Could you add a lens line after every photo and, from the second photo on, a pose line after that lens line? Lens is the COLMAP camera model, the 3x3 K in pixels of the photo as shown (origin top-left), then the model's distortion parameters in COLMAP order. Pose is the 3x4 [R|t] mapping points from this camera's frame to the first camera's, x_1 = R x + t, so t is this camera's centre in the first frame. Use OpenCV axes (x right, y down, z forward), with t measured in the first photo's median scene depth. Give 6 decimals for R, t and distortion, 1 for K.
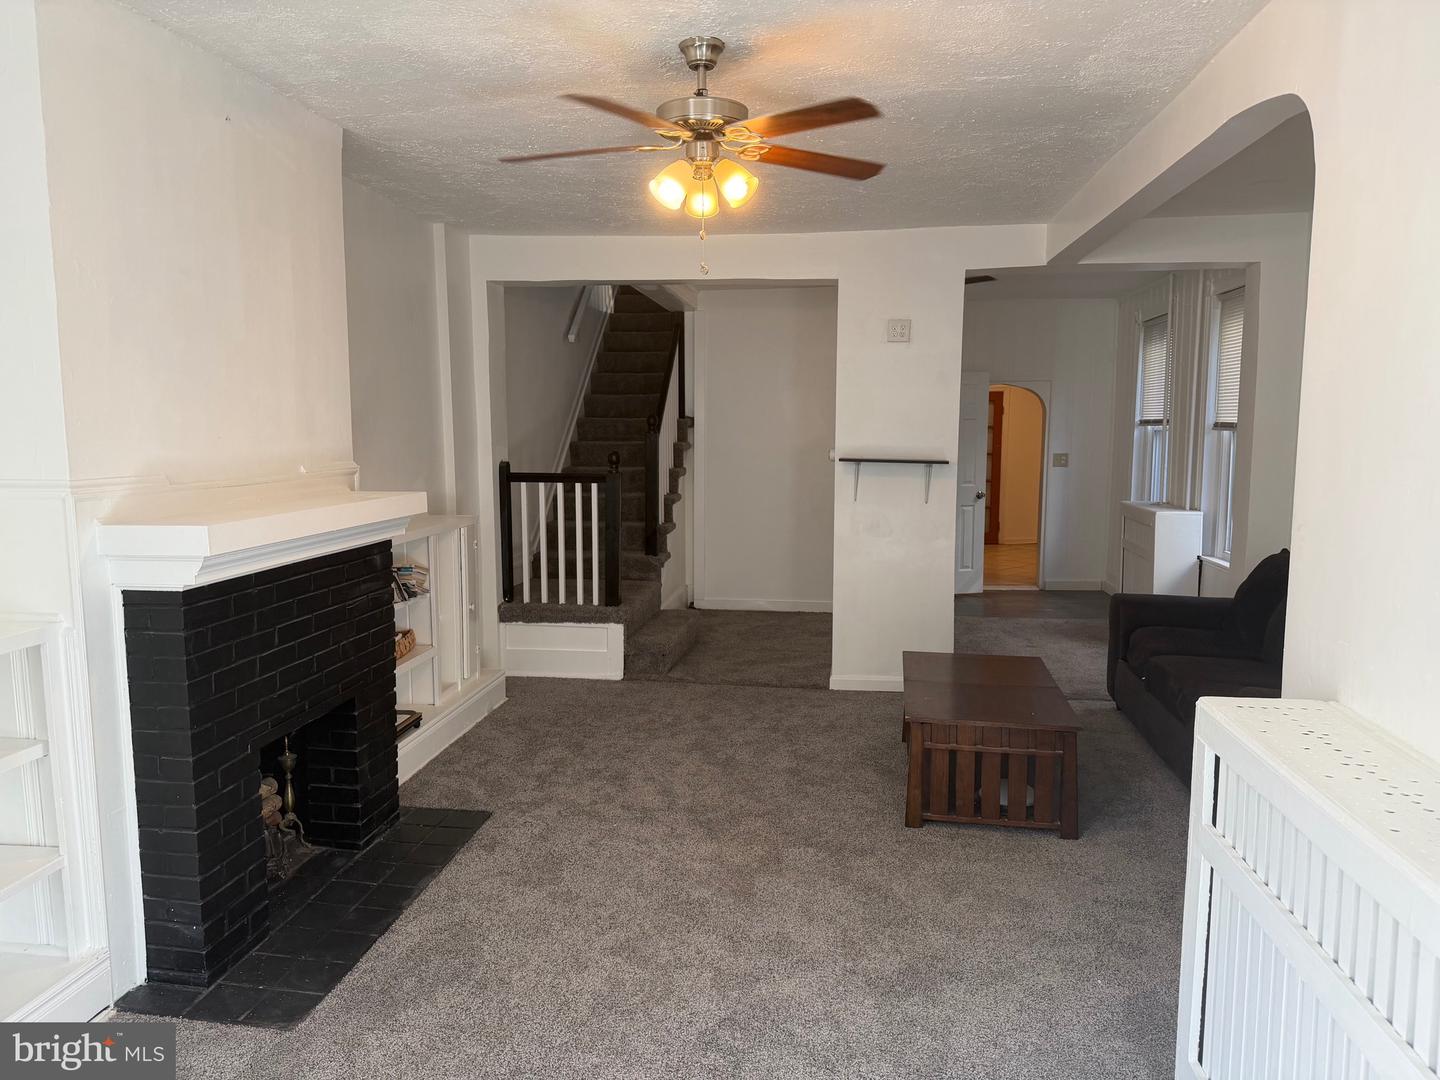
lens RADIAL K [[1027.7, 0, 720.0], [0, 1027.7, 540.0], [0, 0, 1]] dist [0.119647, -0.159044]
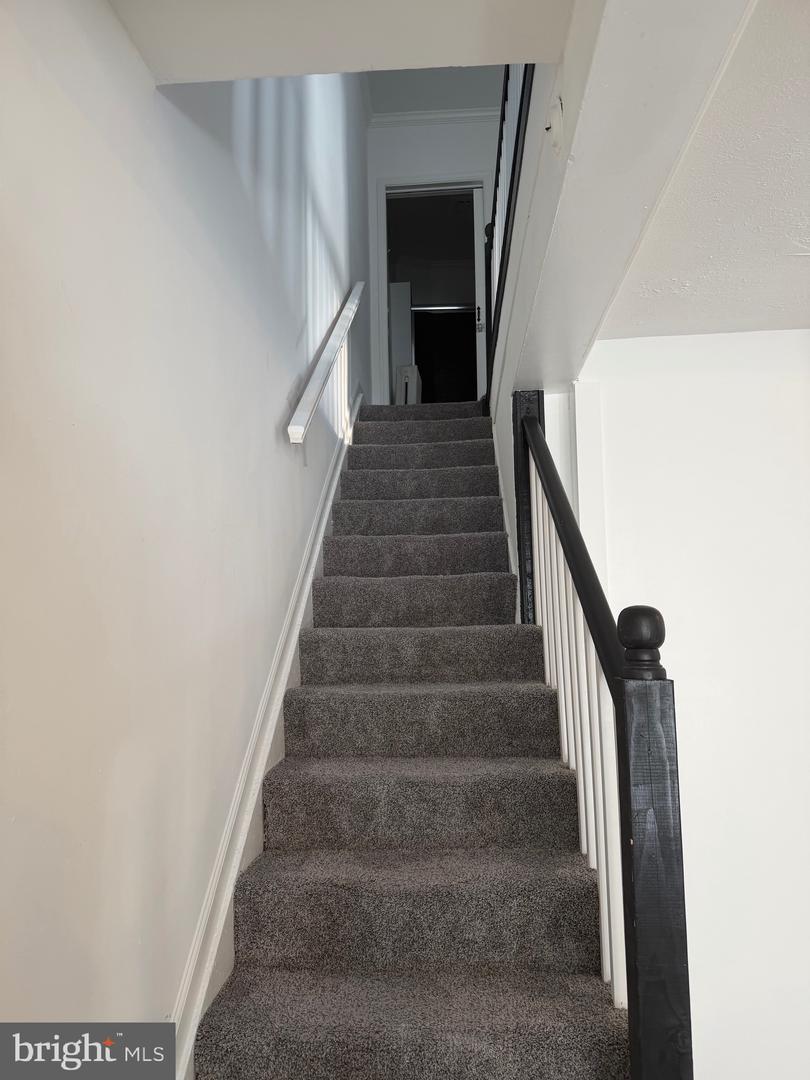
lens RADIAL K [[770.8, 0, 405.0], [0, 770.8, 540.0], [0, 0, 1]] dist [0.119647, -0.159044]
pose [[0.998288, -0.008863, 0.057815, -0.114407], [0.021955, 0.972959, -0.229933, -0.080491], [-0.054213, 0.230809, 0.971488, 0.684473]]
